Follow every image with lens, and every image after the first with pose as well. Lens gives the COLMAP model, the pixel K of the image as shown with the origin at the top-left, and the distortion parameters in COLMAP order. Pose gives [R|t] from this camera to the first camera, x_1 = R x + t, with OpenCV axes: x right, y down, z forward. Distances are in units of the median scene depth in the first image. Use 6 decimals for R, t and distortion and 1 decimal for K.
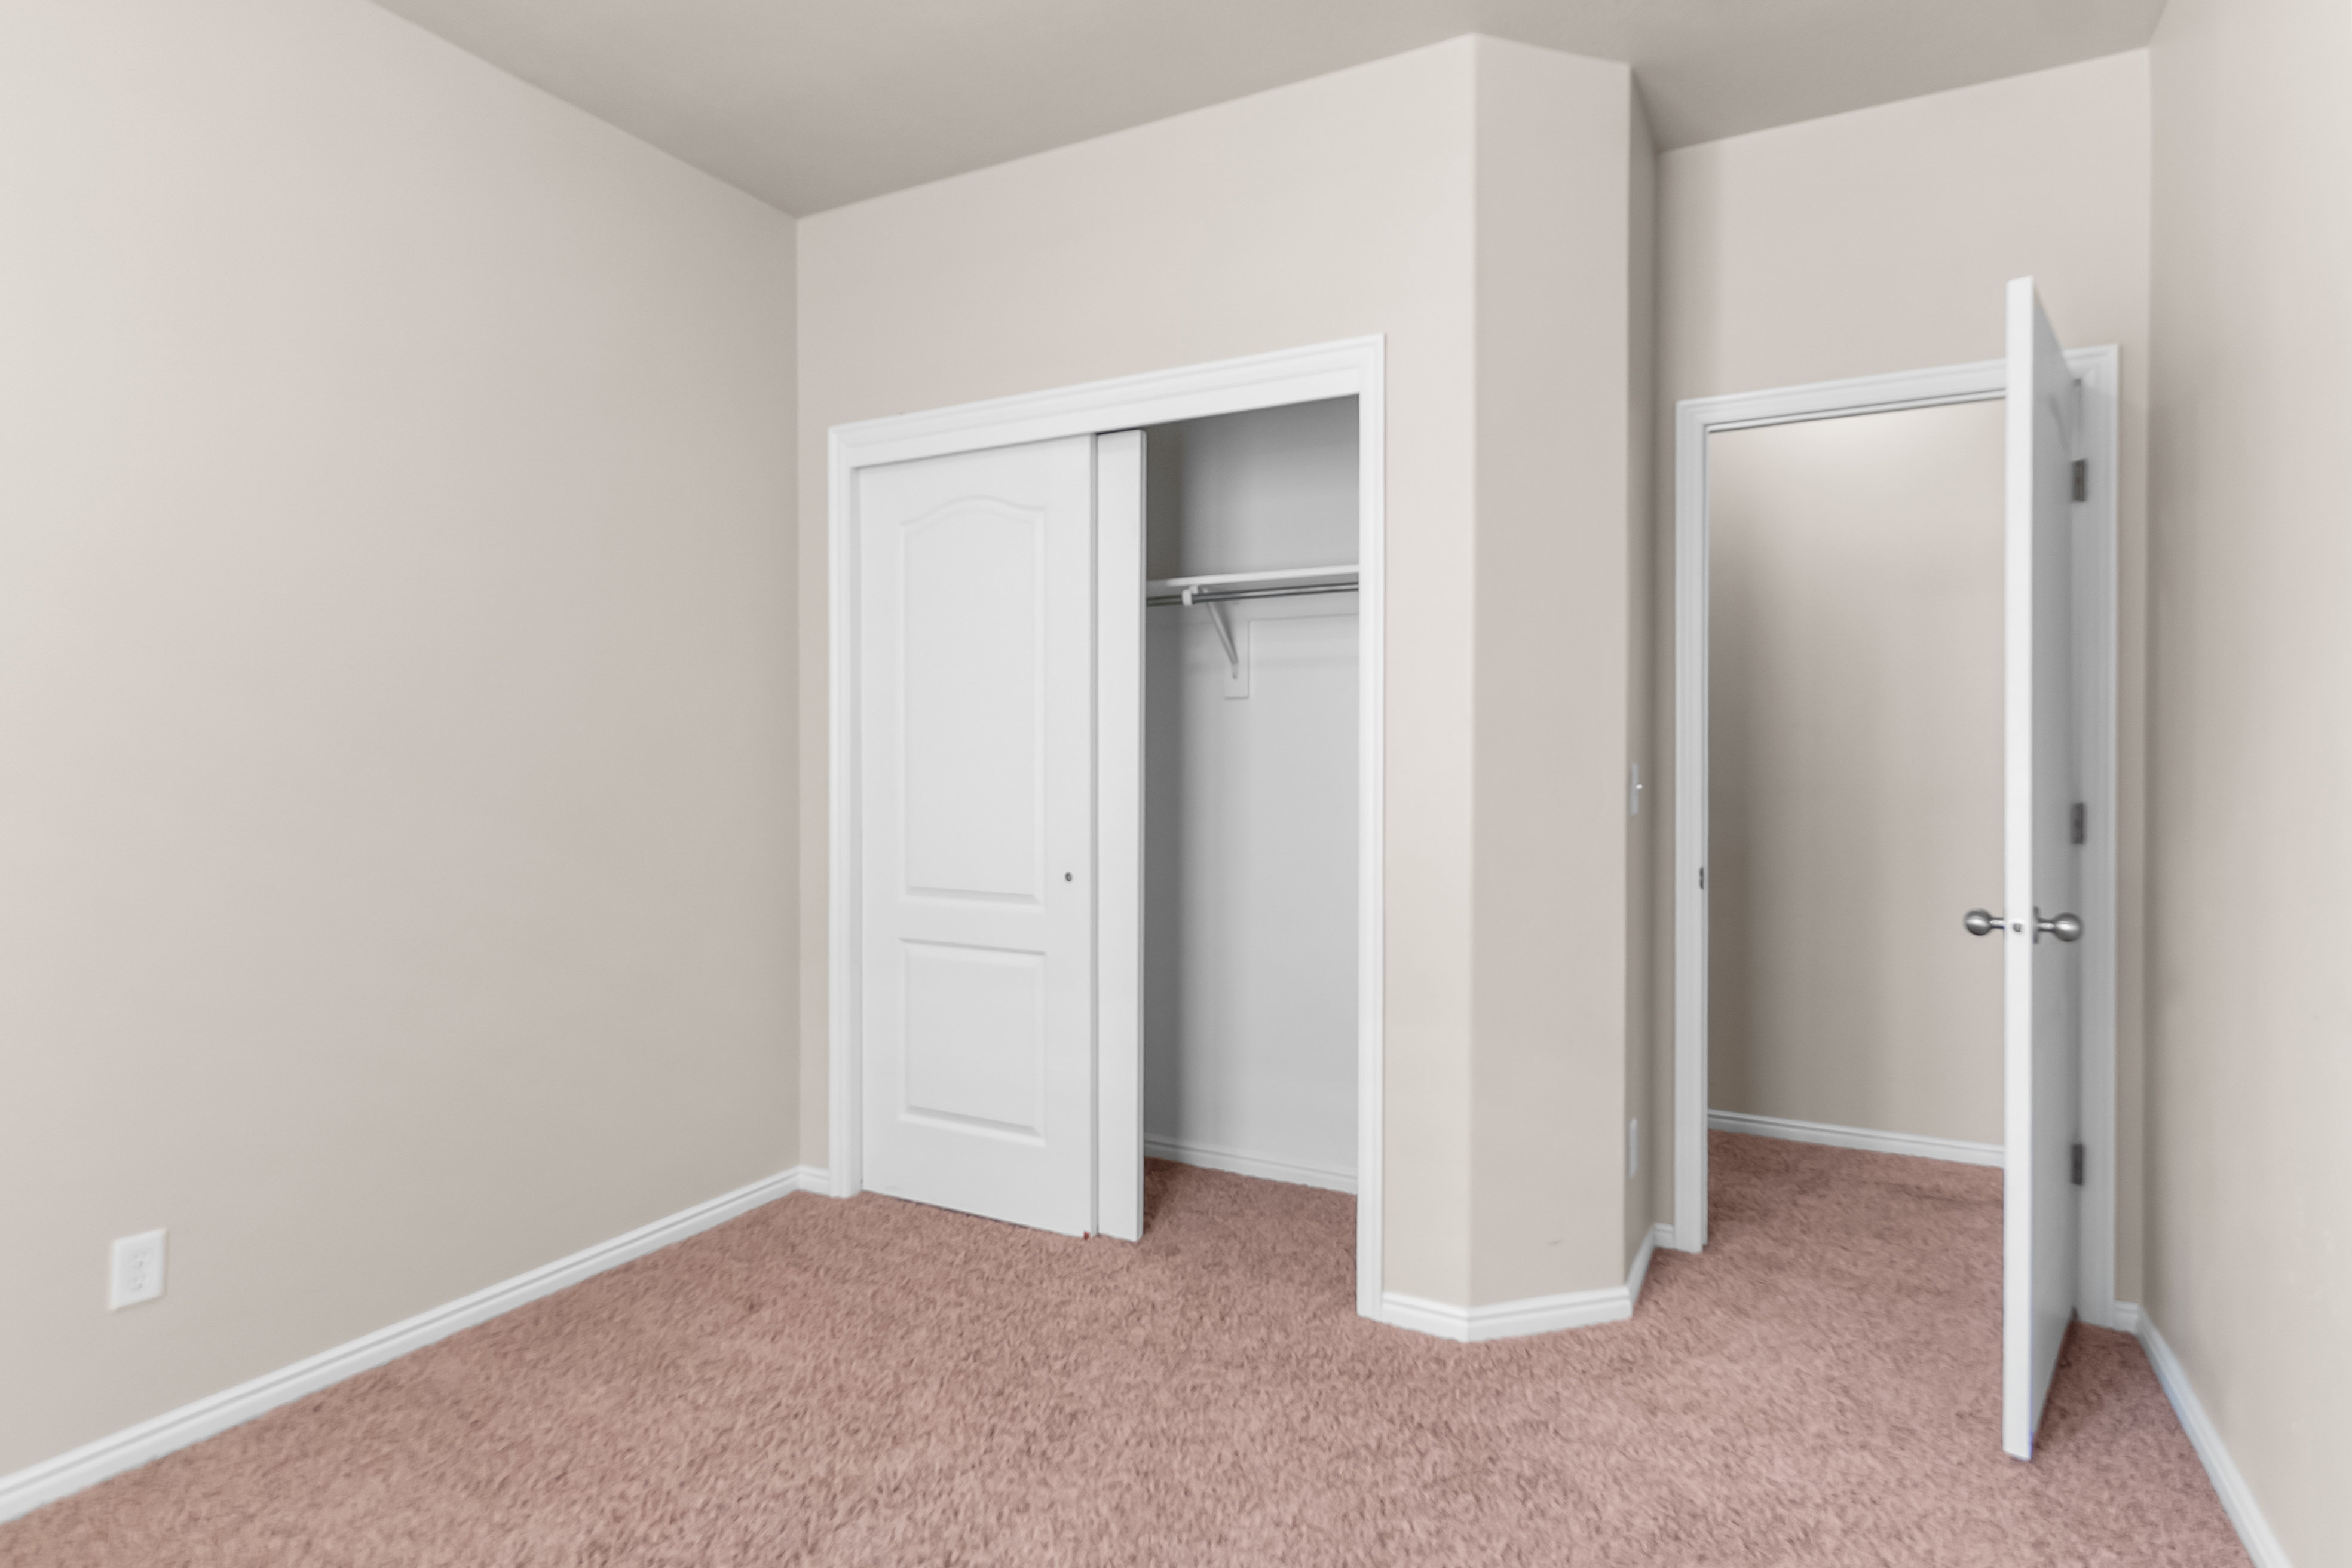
lens RADIAL K [[1245.5, 0, 1181.6], [0, 1245.5, 786.7], [0, 0, 1]] dist [-0.024455, -0.001208]
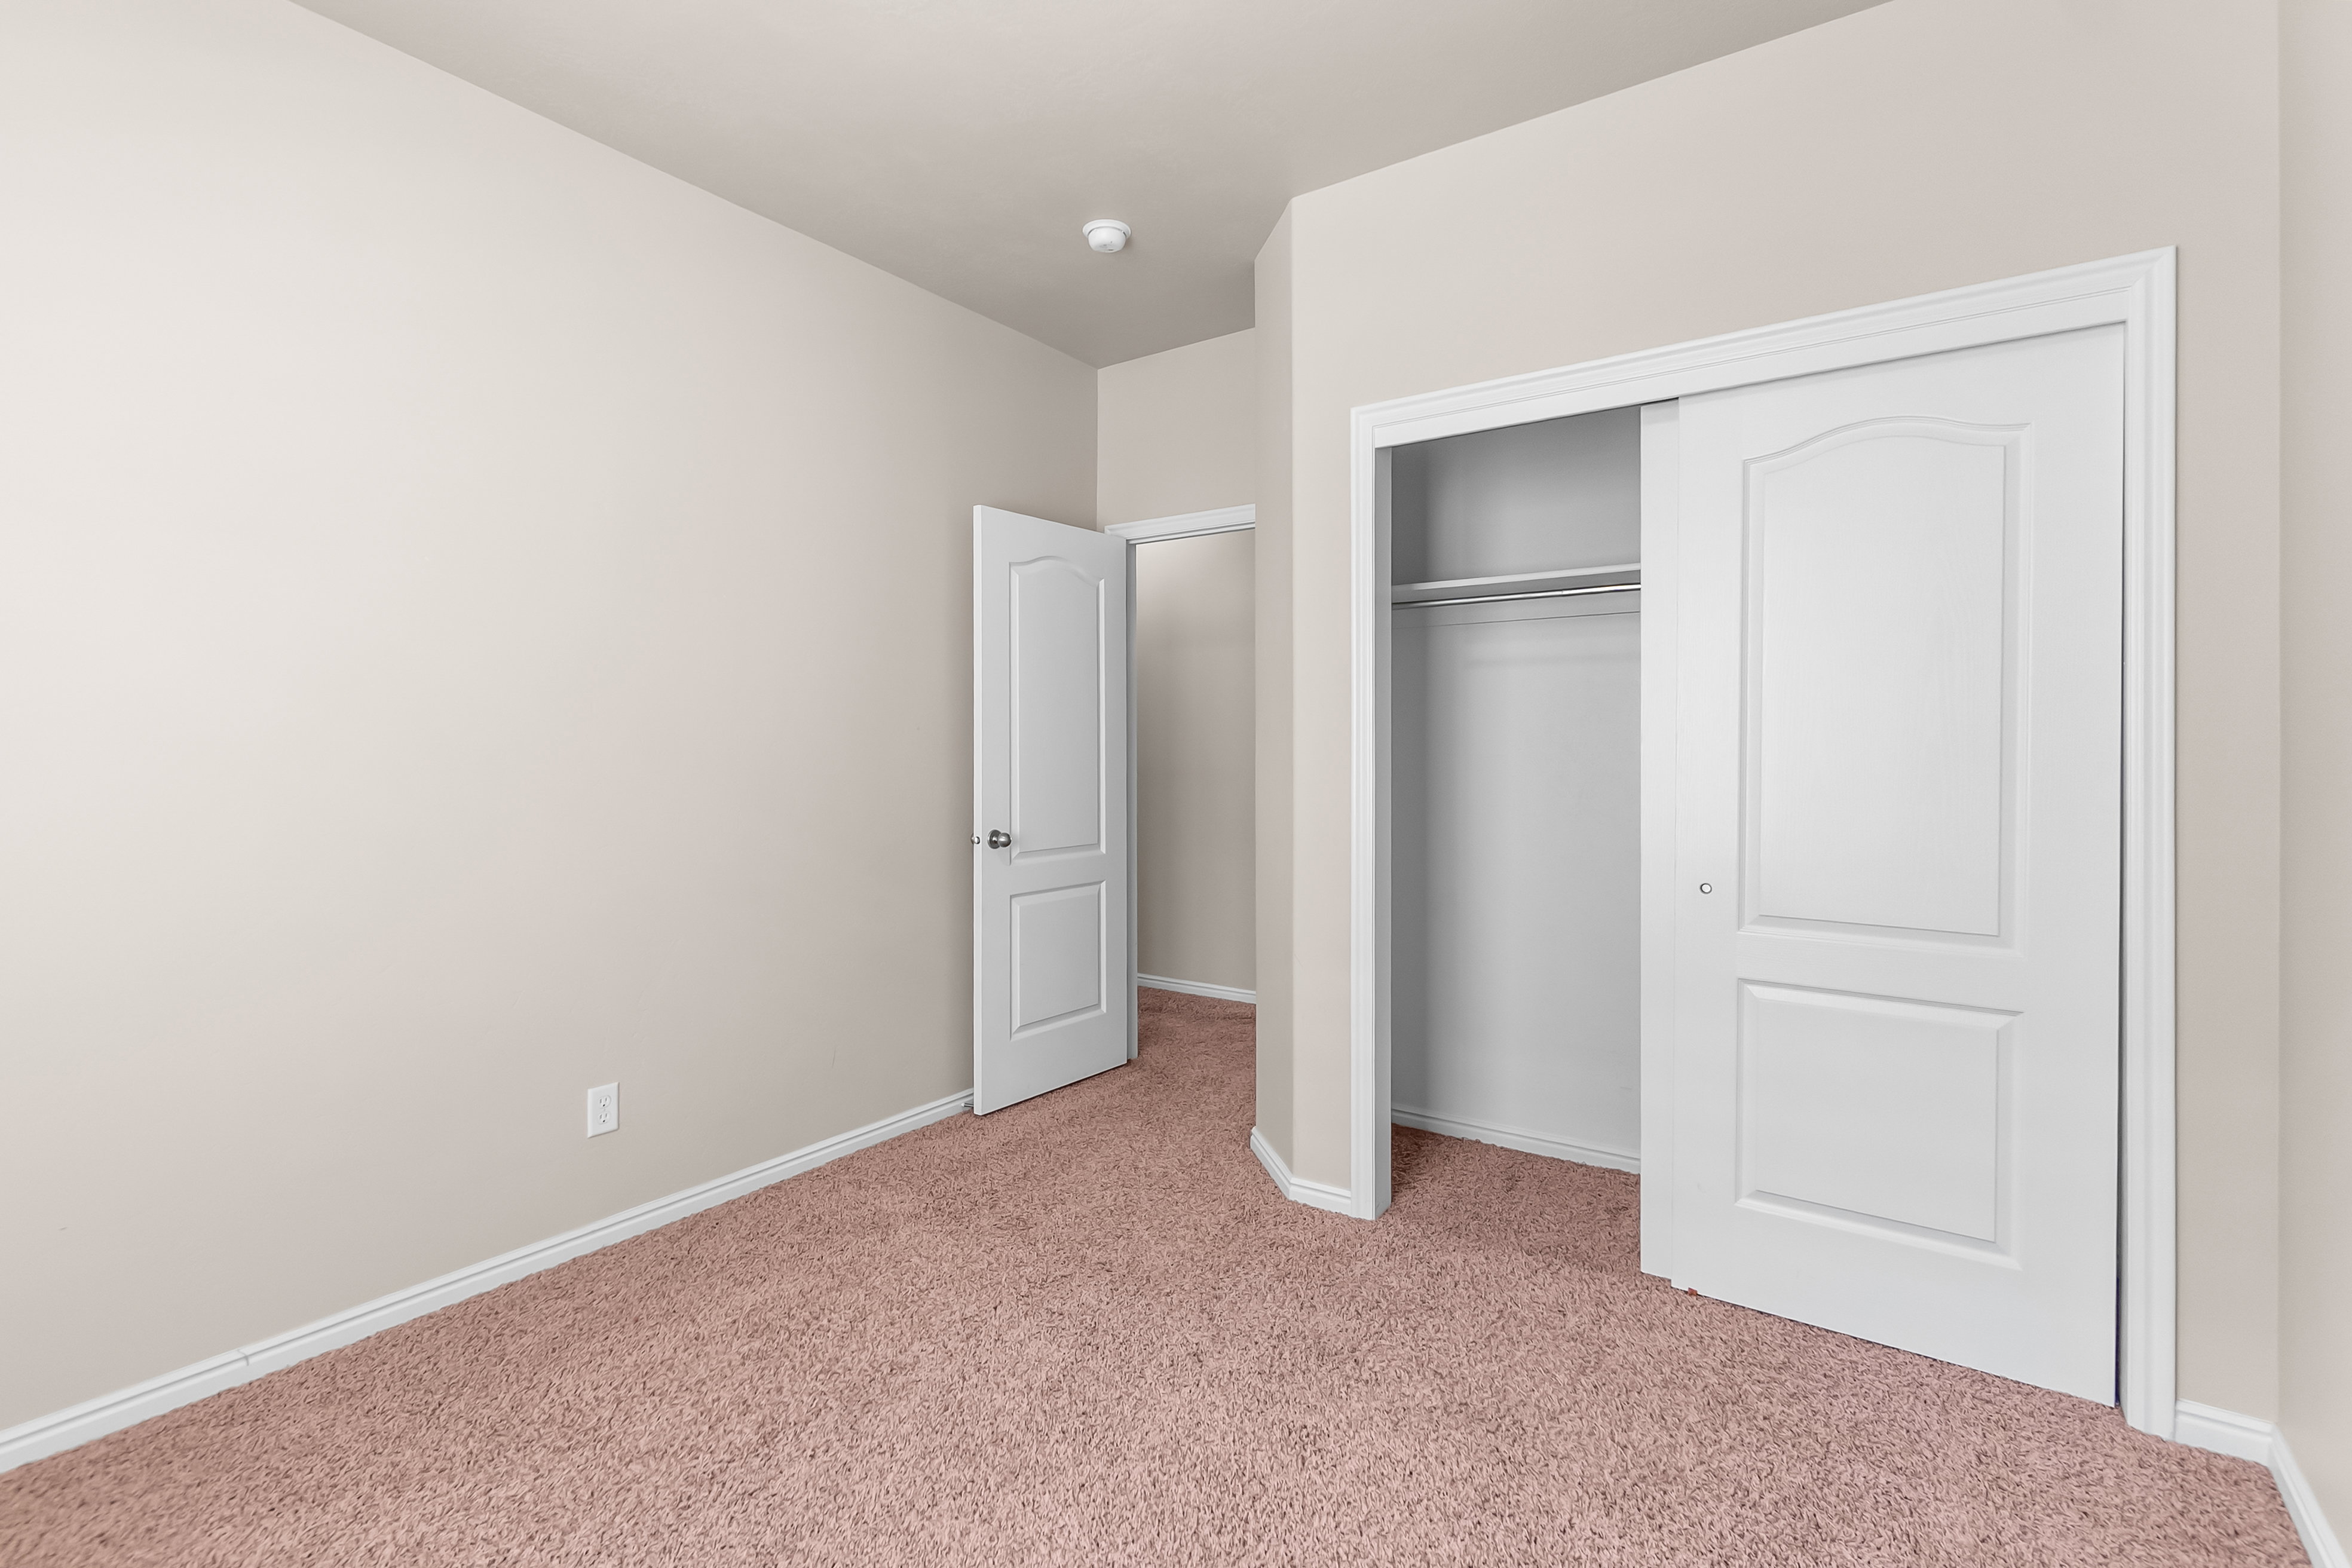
lens RADIAL K [[1056.7, 0, 1167.7], [0, 1056.7, 775.4], [0, 0, 1]] dist [-0.000735, -0.000668]
pose [[0.996326, 0.005858, -0.085439, -0.156193], [-0.005720, 0.999982, 0.001861, -0.002770], [0.085449, -0.001365, 0.996342, 0.083404]]
